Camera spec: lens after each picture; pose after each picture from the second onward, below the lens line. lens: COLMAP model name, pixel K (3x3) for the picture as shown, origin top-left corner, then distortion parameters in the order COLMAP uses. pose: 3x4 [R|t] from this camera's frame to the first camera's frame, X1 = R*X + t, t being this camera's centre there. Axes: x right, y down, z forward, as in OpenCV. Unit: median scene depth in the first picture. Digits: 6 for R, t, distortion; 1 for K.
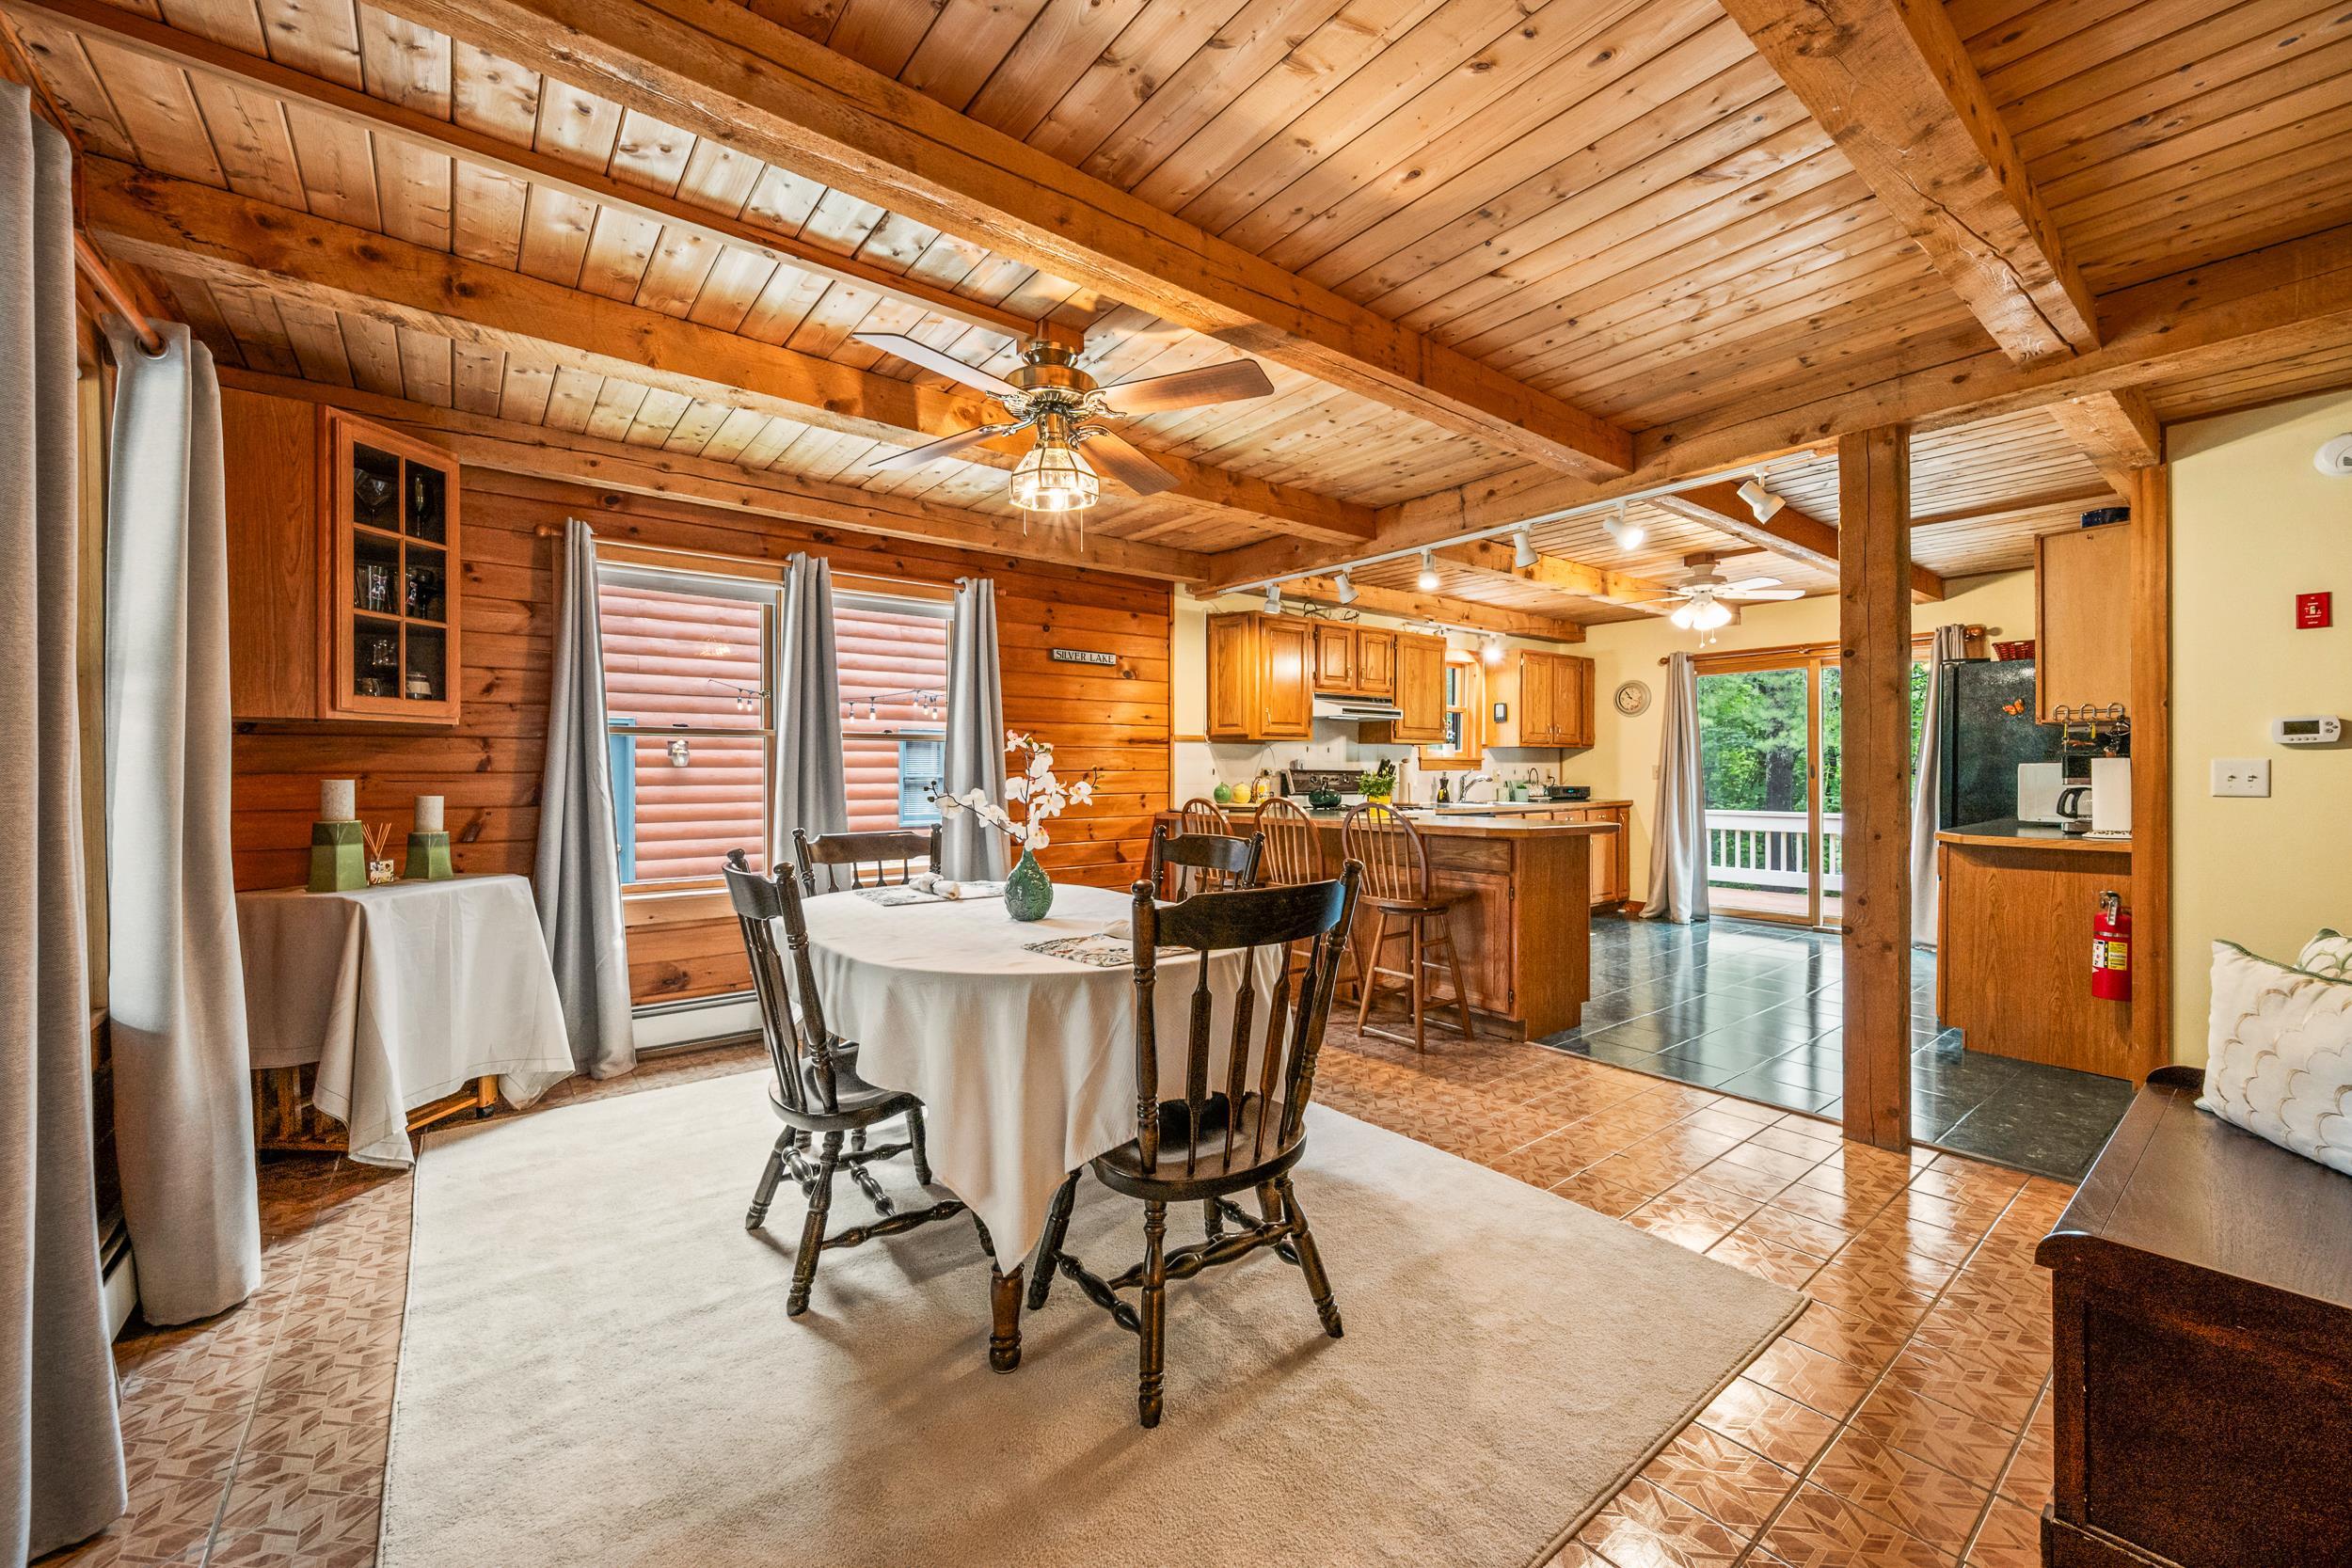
lens RADIAL K [[930.0, 0, 1175.5], [0, 930.0, 778.9], [0, 0, 1]] dist [-0.000019, -0.000109]
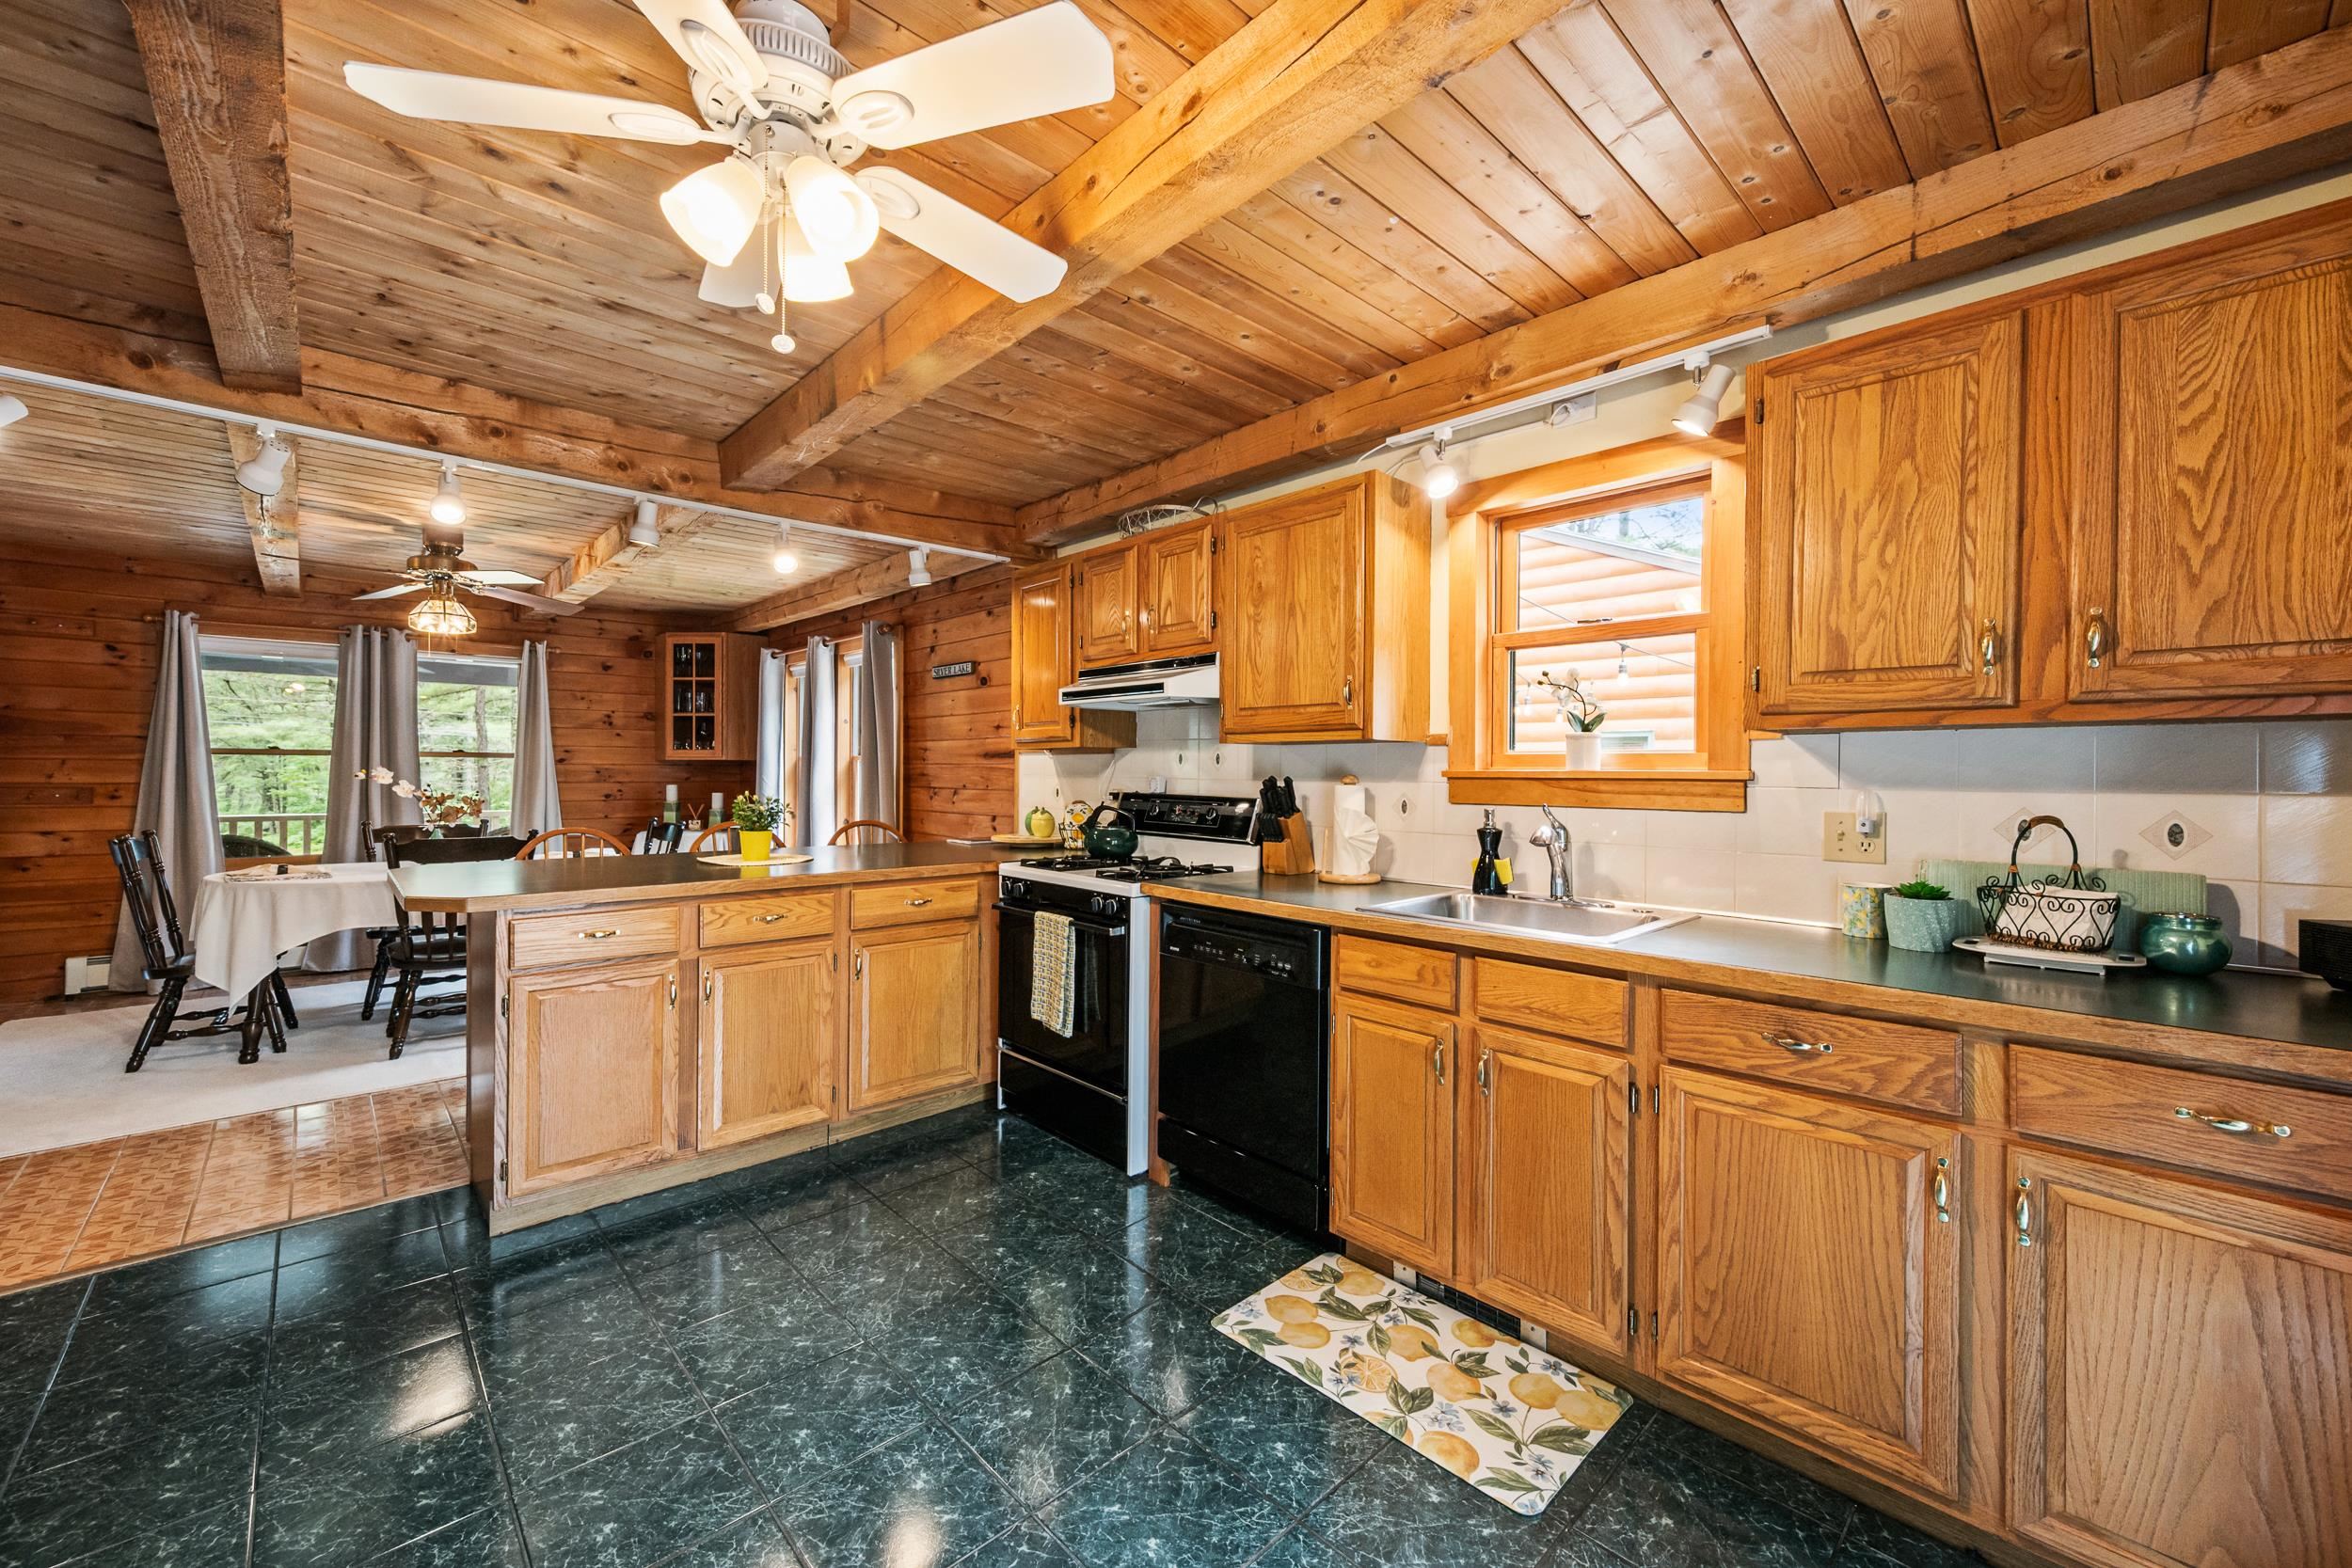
lens RADIAL K [[930.0, 0, 1175.5], [0, 930.0, 778.9], [0, 0, 1]] dist [-0.000019, -0.000109]
pose [[0.093465, 0.008190, -0.995589, 0.655447], [-0.014770, 0.999868, 0.006838, -0.020722], [0.995513, 0.014065, 0.093574, 0.848098]]
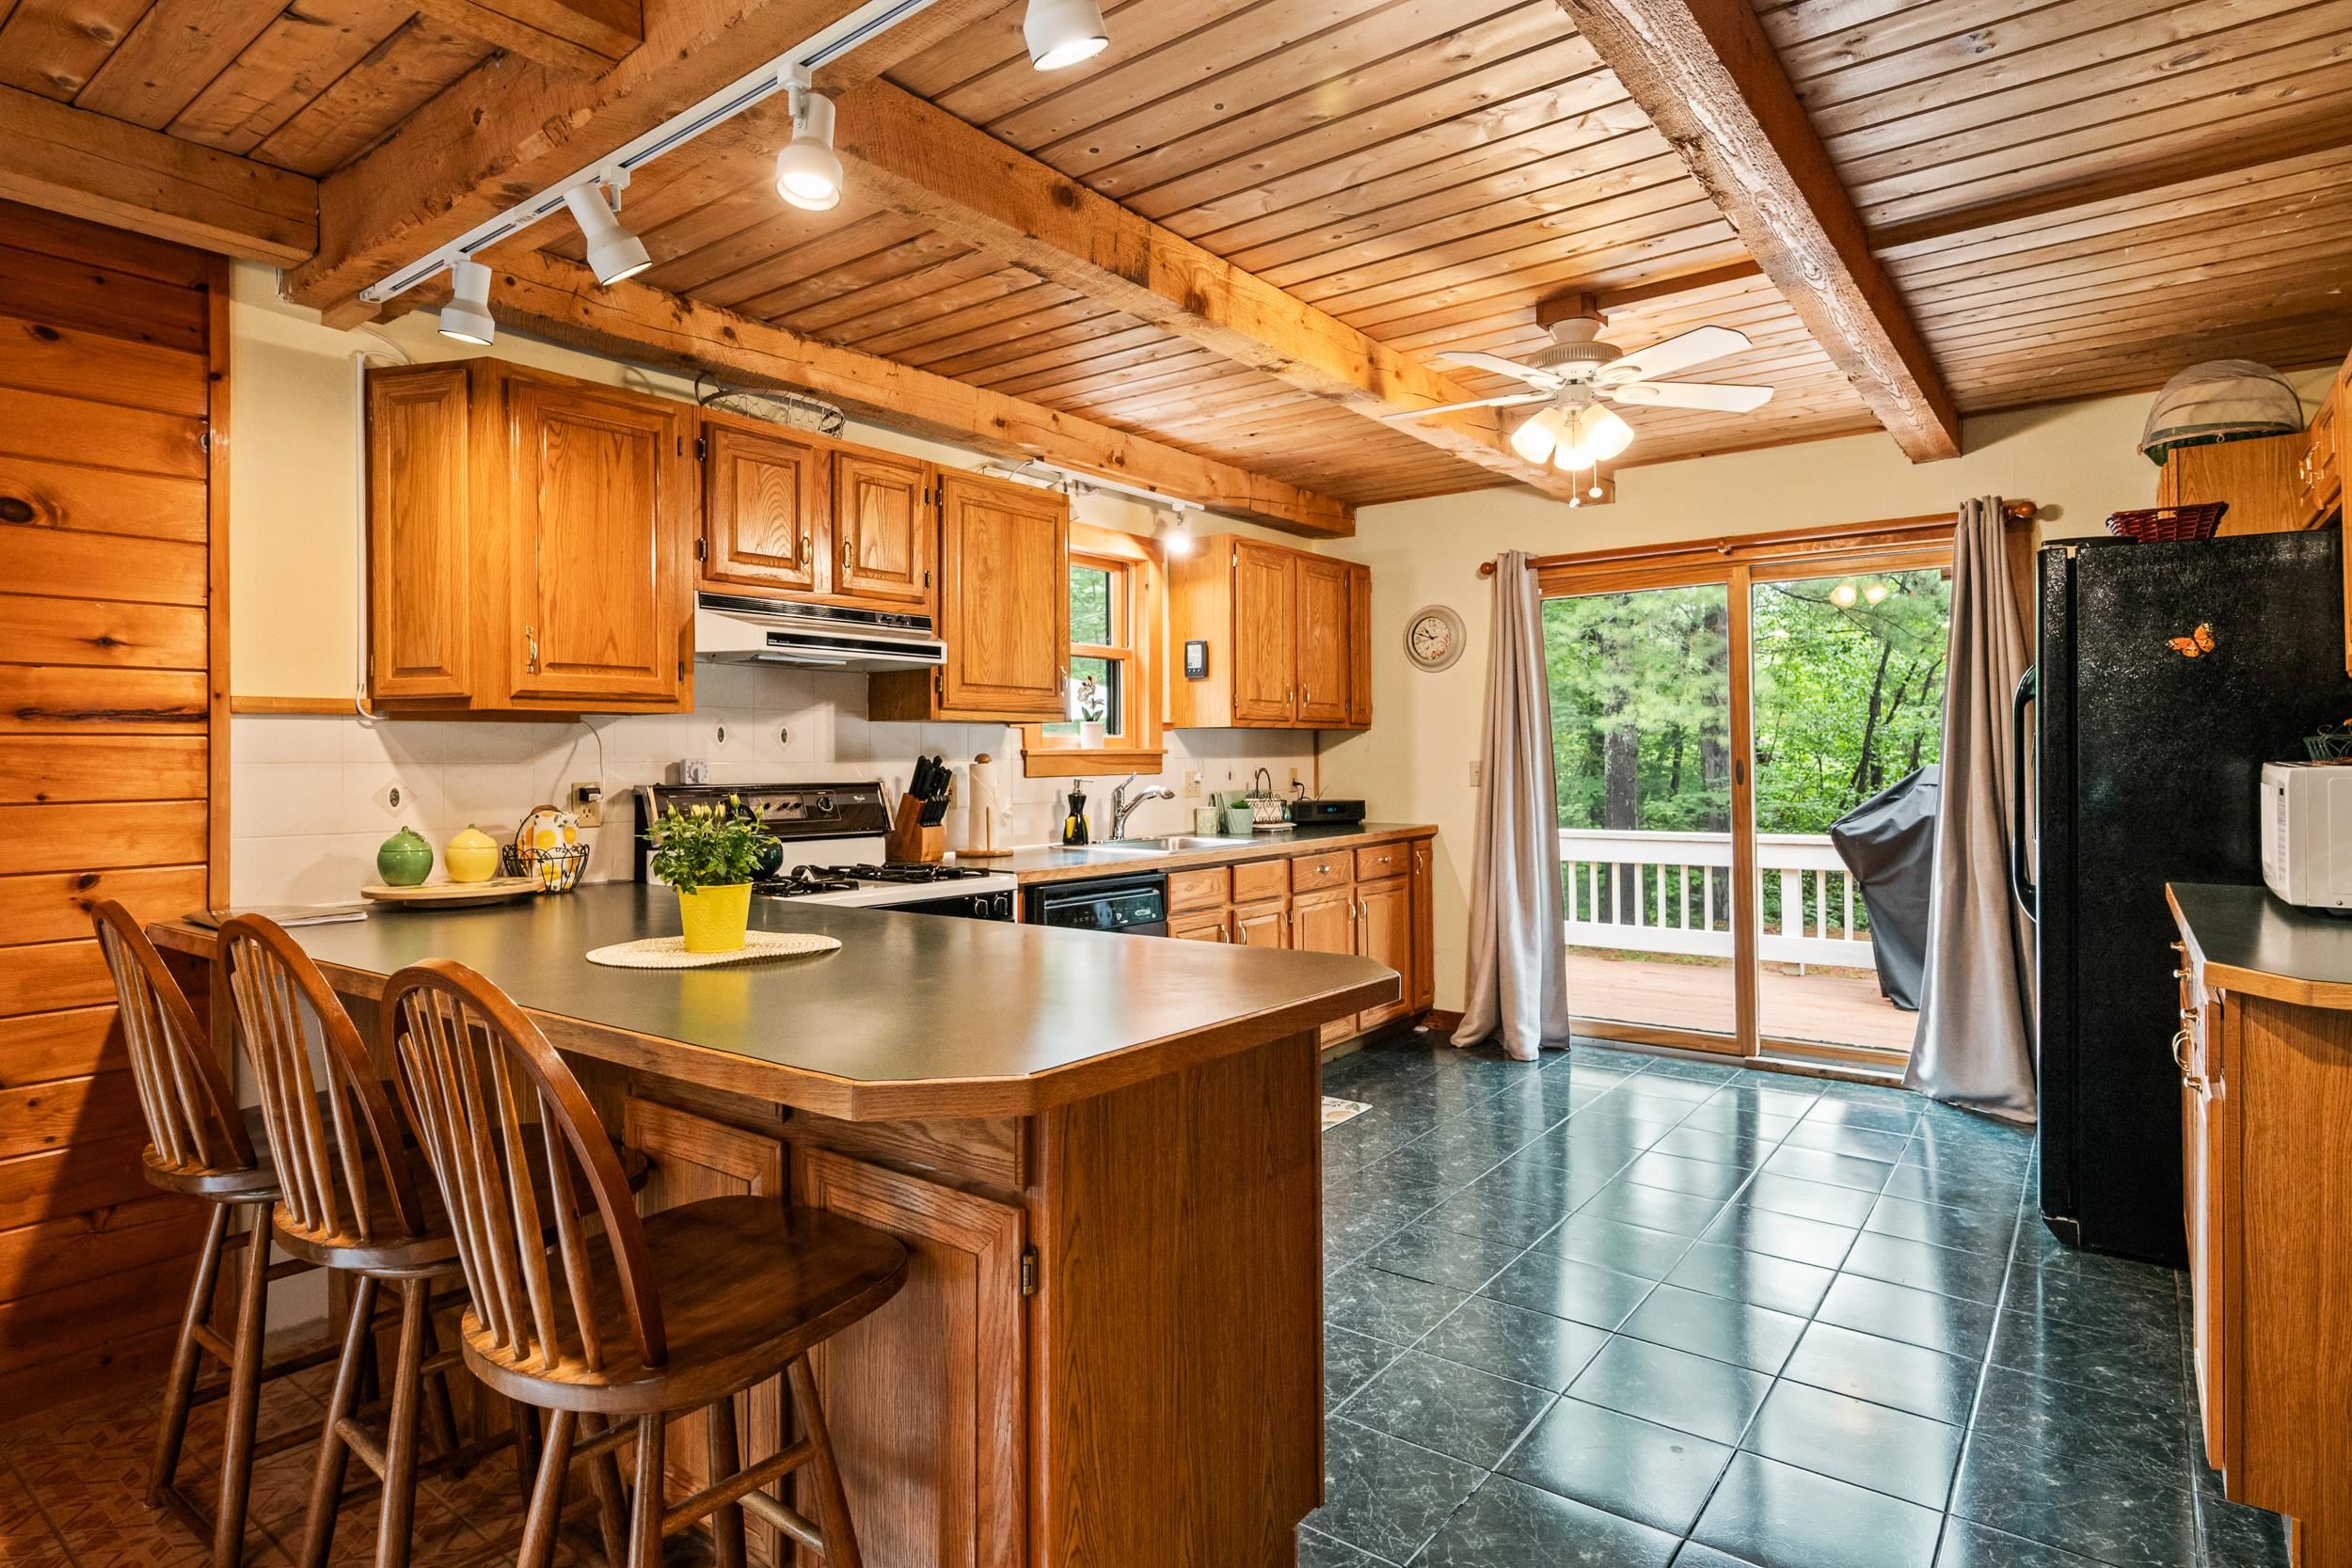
lens RADIAL K [[1257.9, 0, 1181.8], [0, 1257.9, 760.6], [0, 0, 1]] dist [-0.003301, -0.000545]
pose [[0.967416, -0.008058, 0.253063, 0.178870], [0.009937, 0.999932, -0.006147, -0.013153], [-0.252996, 0.008461, 0.967430, 0.361578]]
